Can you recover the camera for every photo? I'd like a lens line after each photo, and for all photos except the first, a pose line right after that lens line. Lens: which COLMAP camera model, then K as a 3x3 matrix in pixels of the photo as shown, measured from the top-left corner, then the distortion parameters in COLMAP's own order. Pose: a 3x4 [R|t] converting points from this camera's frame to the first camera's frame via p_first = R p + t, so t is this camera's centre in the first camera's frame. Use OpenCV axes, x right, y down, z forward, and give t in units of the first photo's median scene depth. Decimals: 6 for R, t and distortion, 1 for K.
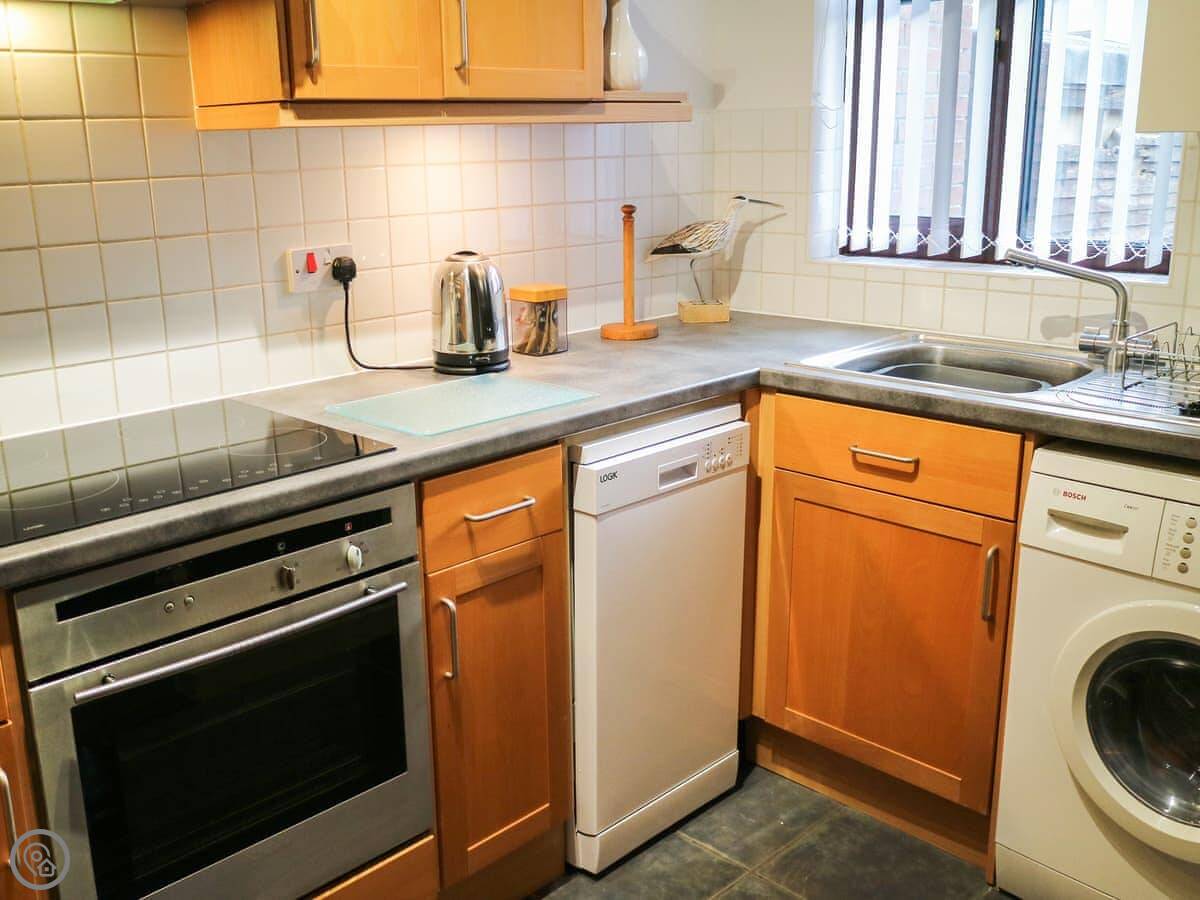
lens RADIAL K [[1096.6, 0, 600.0], [0, 1096.6, 450.0], [0, 0, 1]] dist [-0.090721, 0.013210]
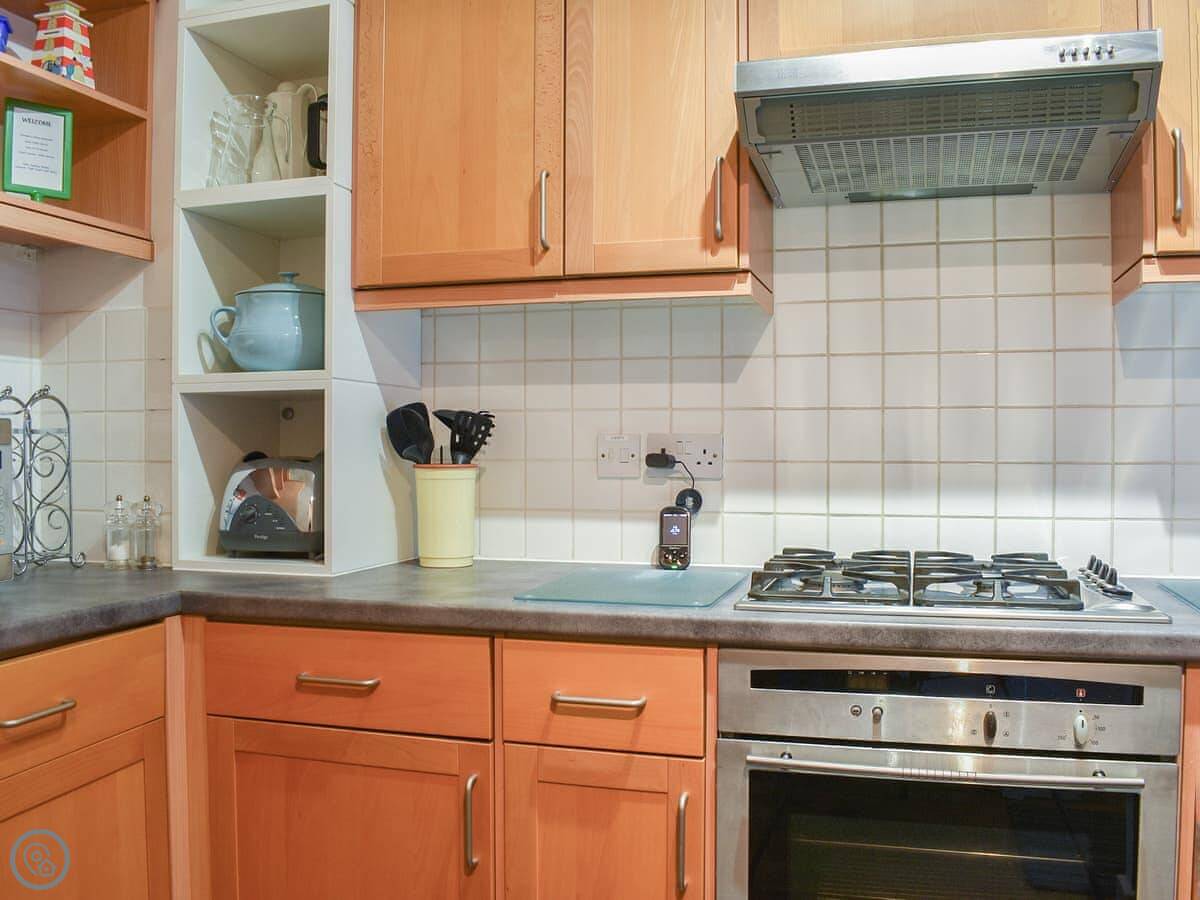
lens RADIAL K [[1096.6, 0, 600.0], [0, 1096.6, 450.0], [0, 0, 1]] dist [-0.090721, 0.013210]
pose [[0.484213, 0.016881, -0.874787, 0.343535], [-0.231473, 0.966662, -0.109471, 0.066907], [0.843776, 0.255497, 0.471978, 0.210596]]
